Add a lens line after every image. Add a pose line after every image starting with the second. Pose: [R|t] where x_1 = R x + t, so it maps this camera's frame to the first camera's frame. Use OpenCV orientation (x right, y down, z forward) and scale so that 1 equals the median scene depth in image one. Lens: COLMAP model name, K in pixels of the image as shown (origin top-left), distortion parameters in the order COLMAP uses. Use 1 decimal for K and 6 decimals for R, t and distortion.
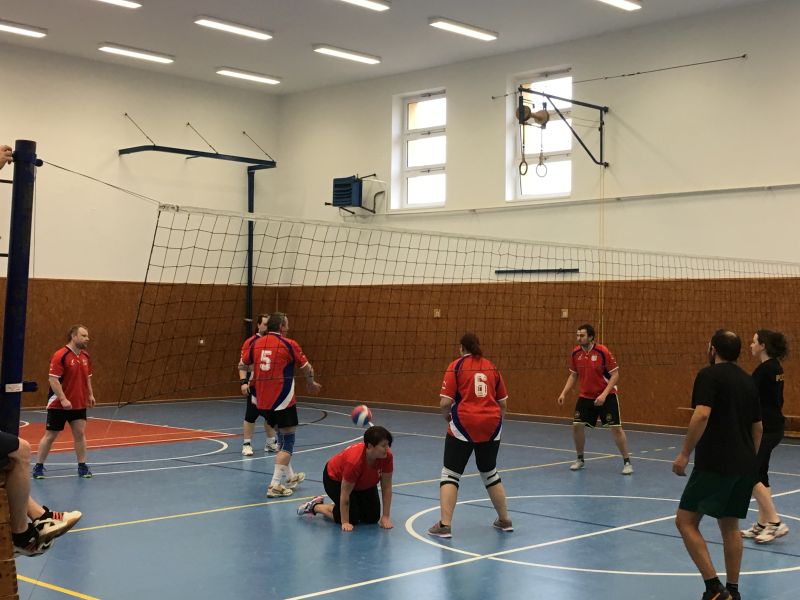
lens RADIAL K [[1215.3, 0, 378.2], [0, 1215.3, 346.9], [0, 0, 1]] dist [-0.116306, 0.000000]
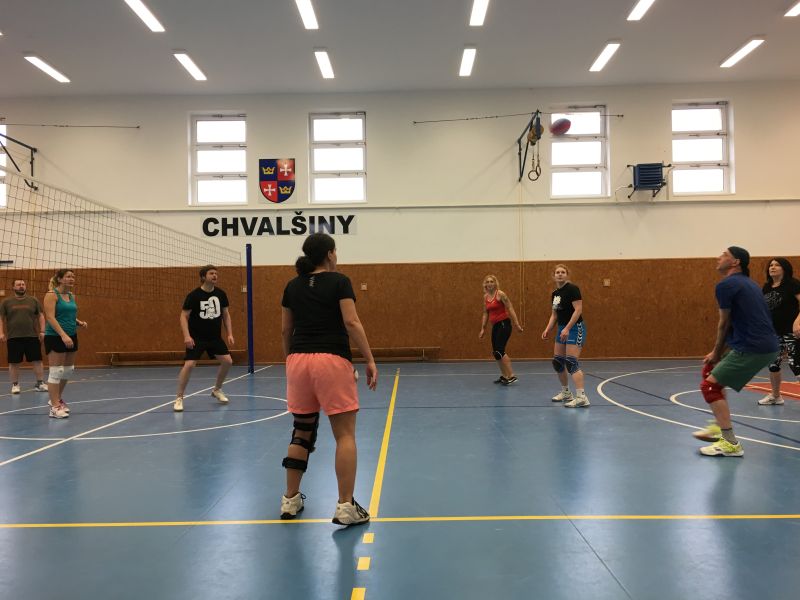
lens RADIAL K [[689.4, 0, 400.1], [0, 689.4, 294.2], [0, 0, 1]] dist [0.089779, -0.113585]
pose [[0.707711, -0.021984, 0.706160, -0.335555], [0.037414, 0.999279, -0.006387, -0.010378], [-0.705511, 0.030940, 0.708023, 0.350650]]
